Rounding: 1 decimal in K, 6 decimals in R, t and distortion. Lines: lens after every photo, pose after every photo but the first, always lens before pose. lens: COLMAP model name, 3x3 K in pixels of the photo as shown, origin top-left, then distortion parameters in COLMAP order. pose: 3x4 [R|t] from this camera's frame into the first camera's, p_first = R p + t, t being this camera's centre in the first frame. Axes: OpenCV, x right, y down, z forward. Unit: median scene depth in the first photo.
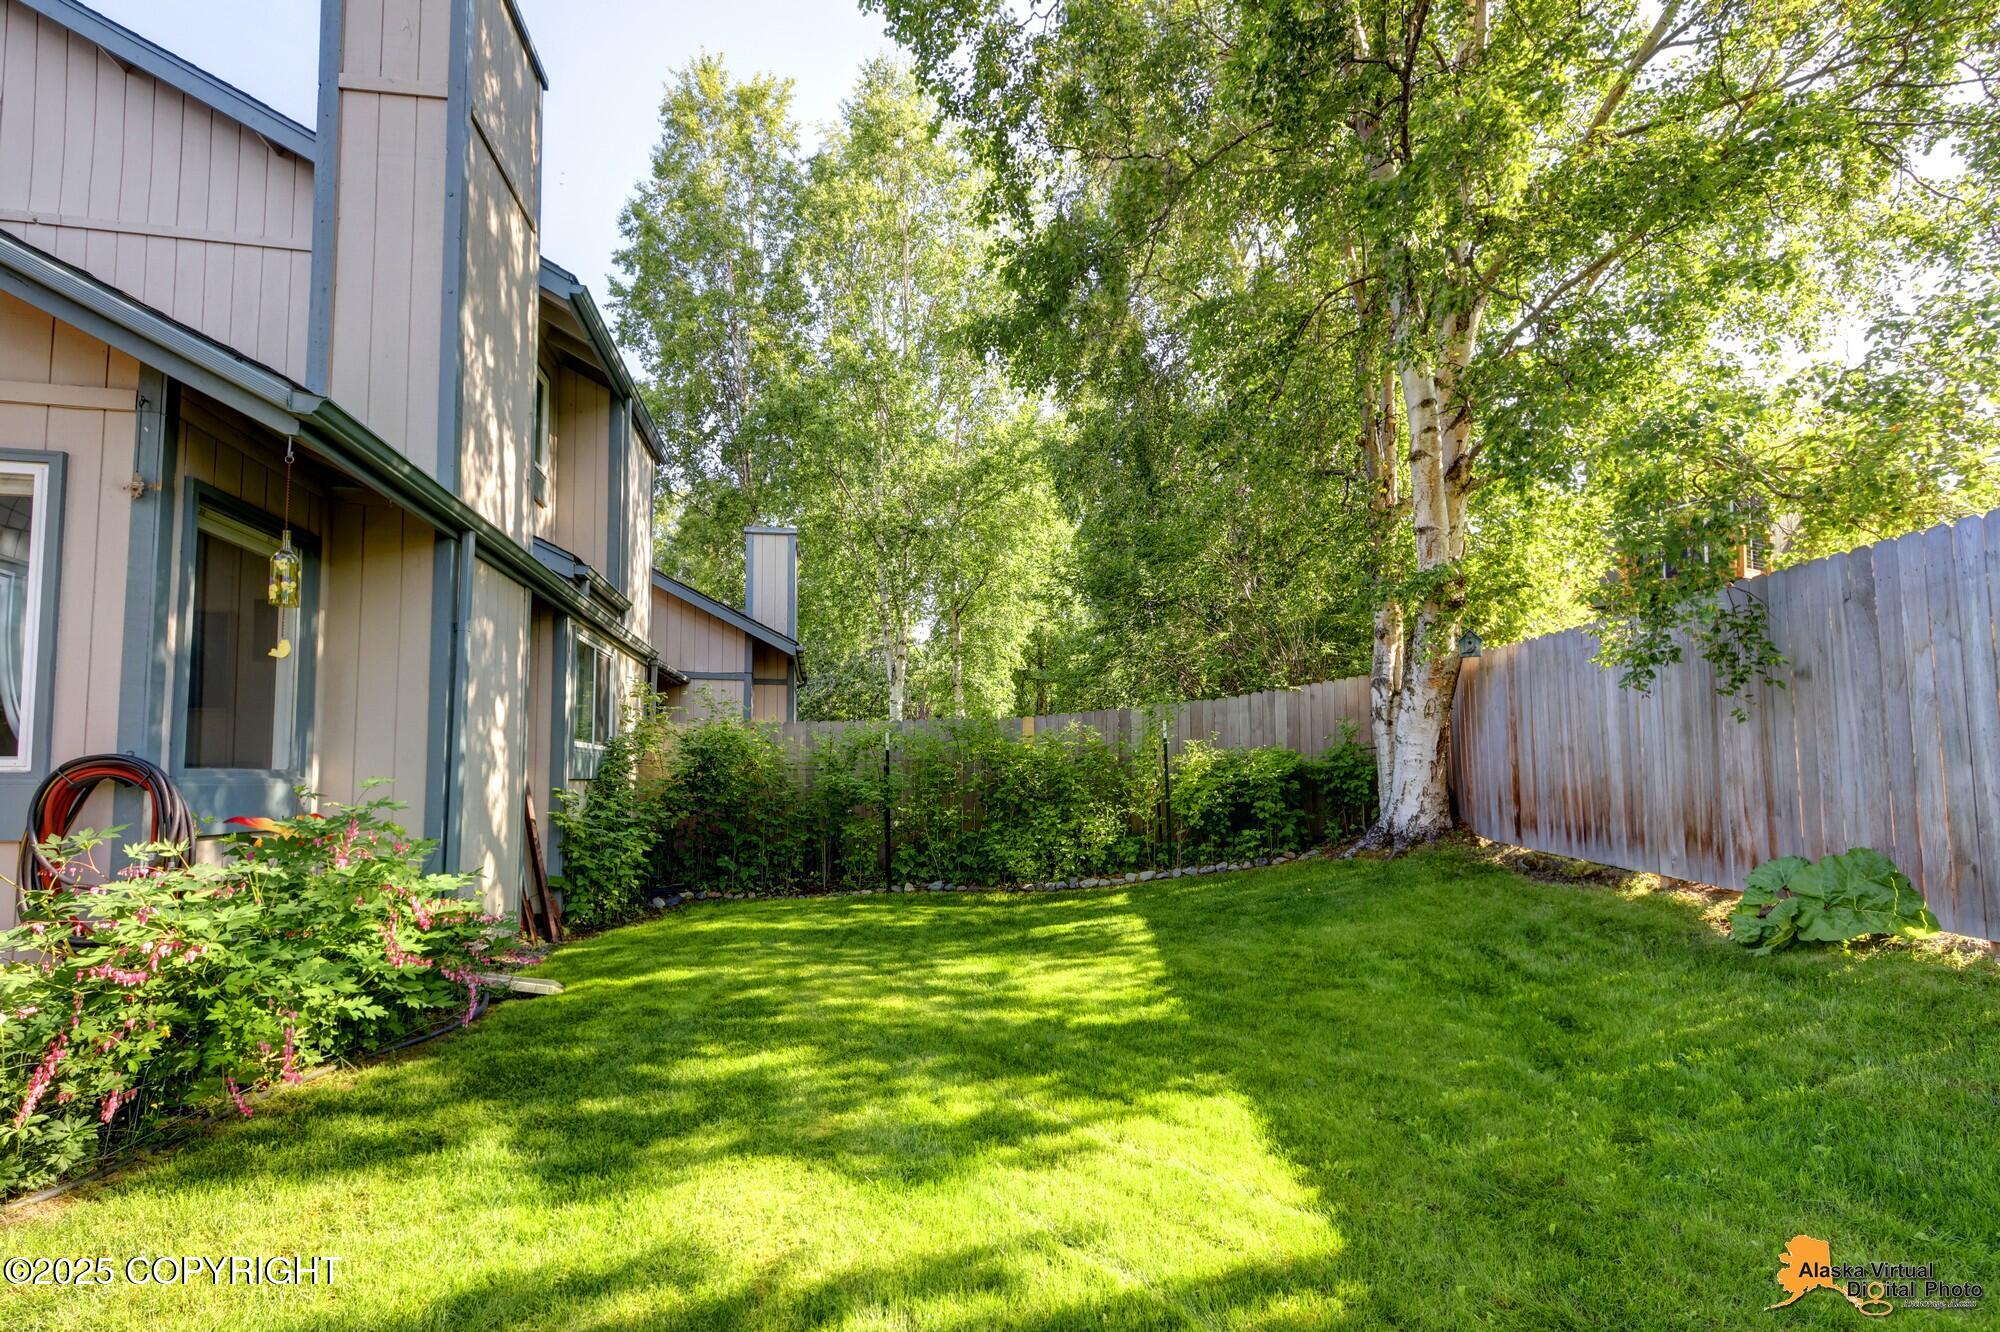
lens RADIAL K [[936.4, 0, 1007.1], [0, 936.4, 723.6], [0, 0, 1]] dist [-0.000181, -0.000116]
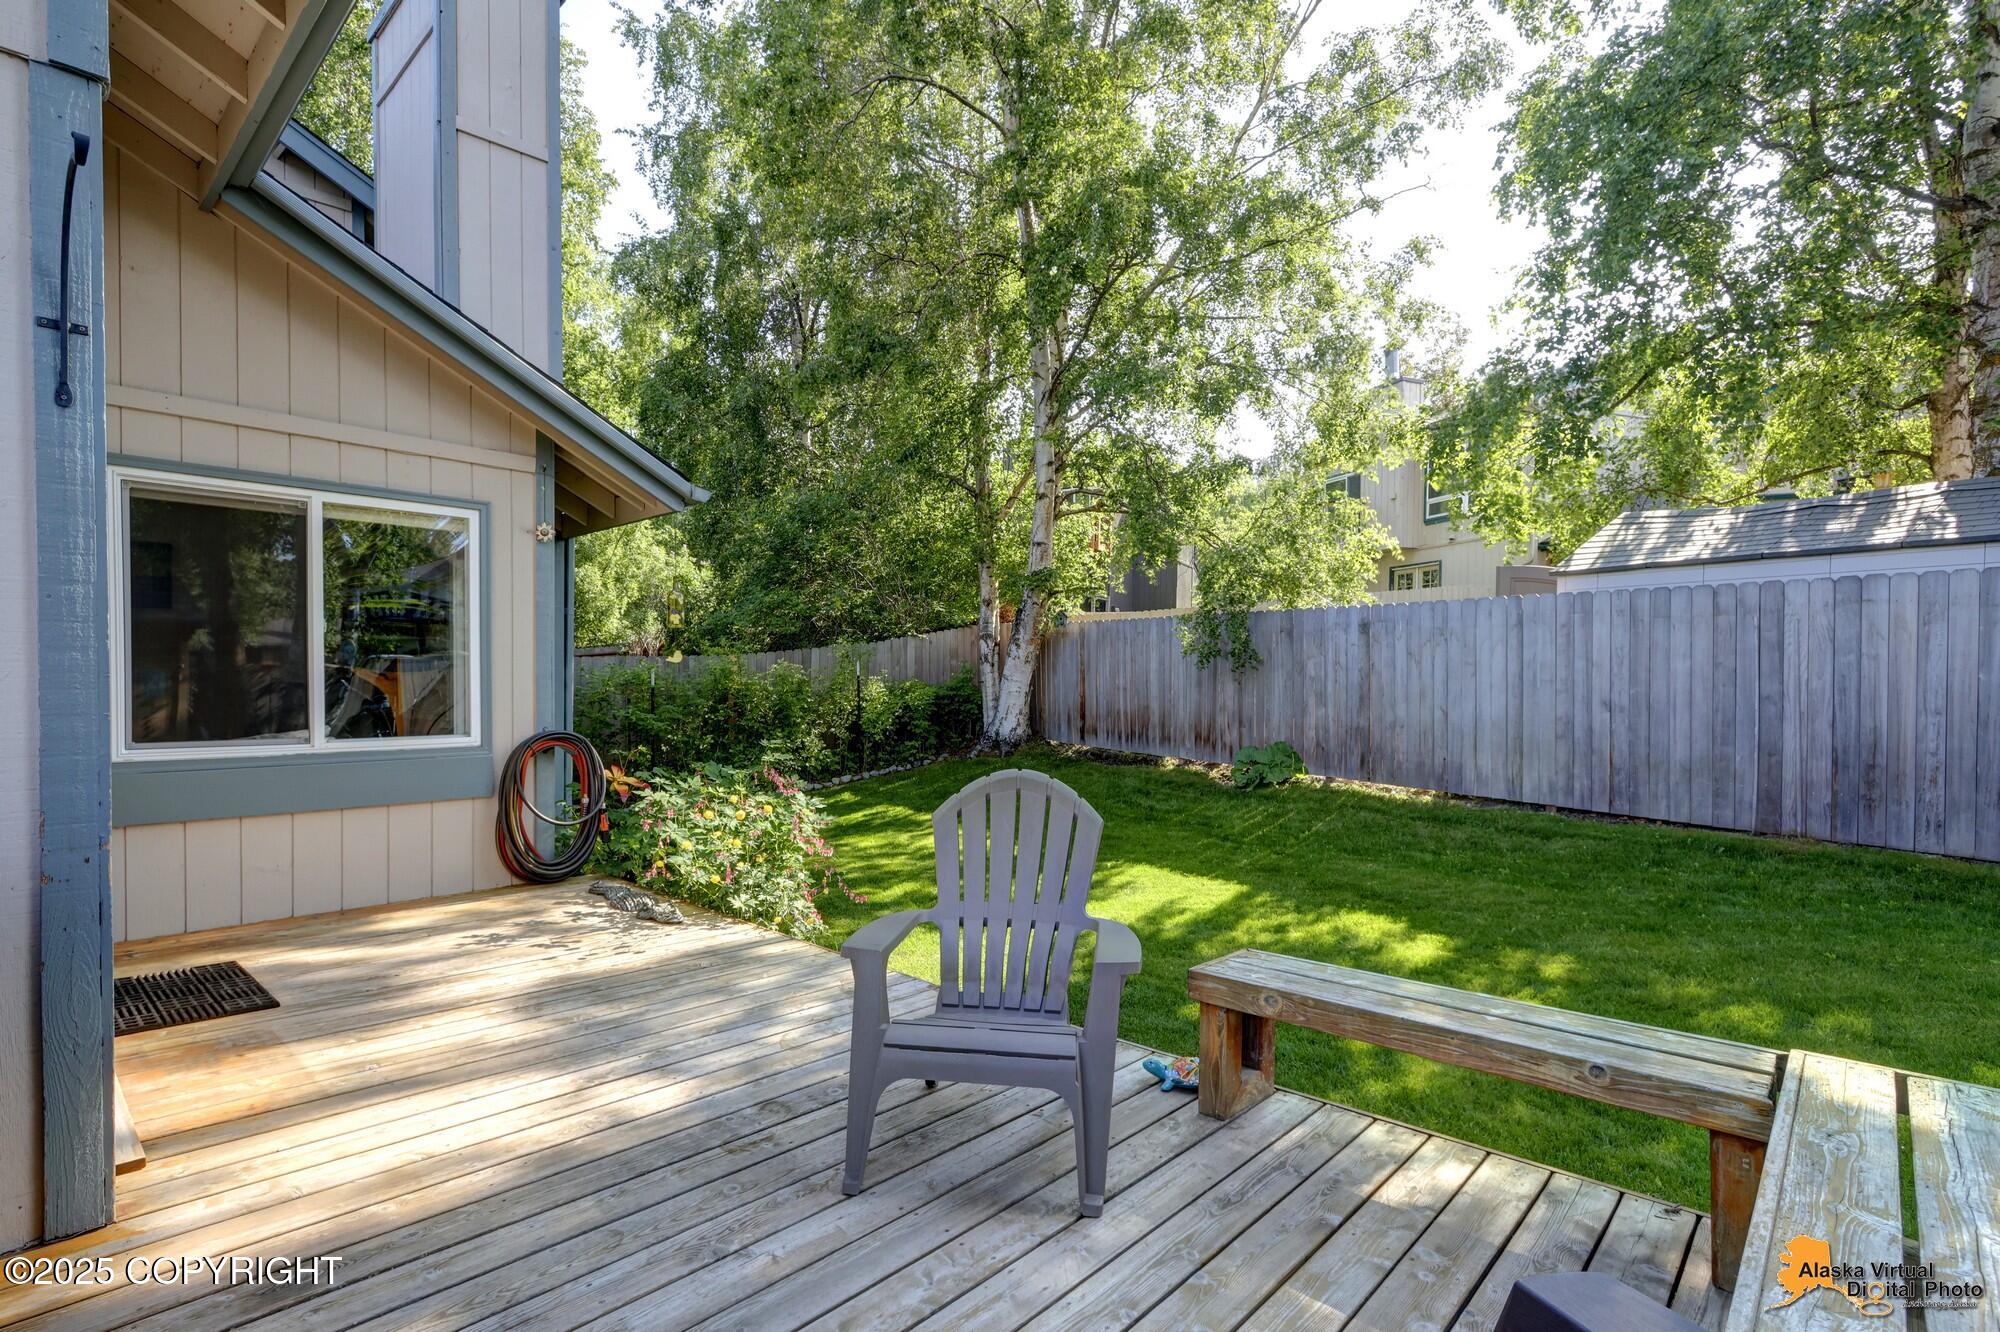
lens RADIAL K [[941.3, 0, 1033.2], [0, 941.3, 703.1], [0, 0, 1]] dist [-0.018977, -0.000262]
pose [[0.785501, -0.017531, 0.618612, -0.571953], [-0.033160, 0.996970, 0.070360, -0.059035], [-0.617971, -0.075781, 0.782540, -0.242687]]
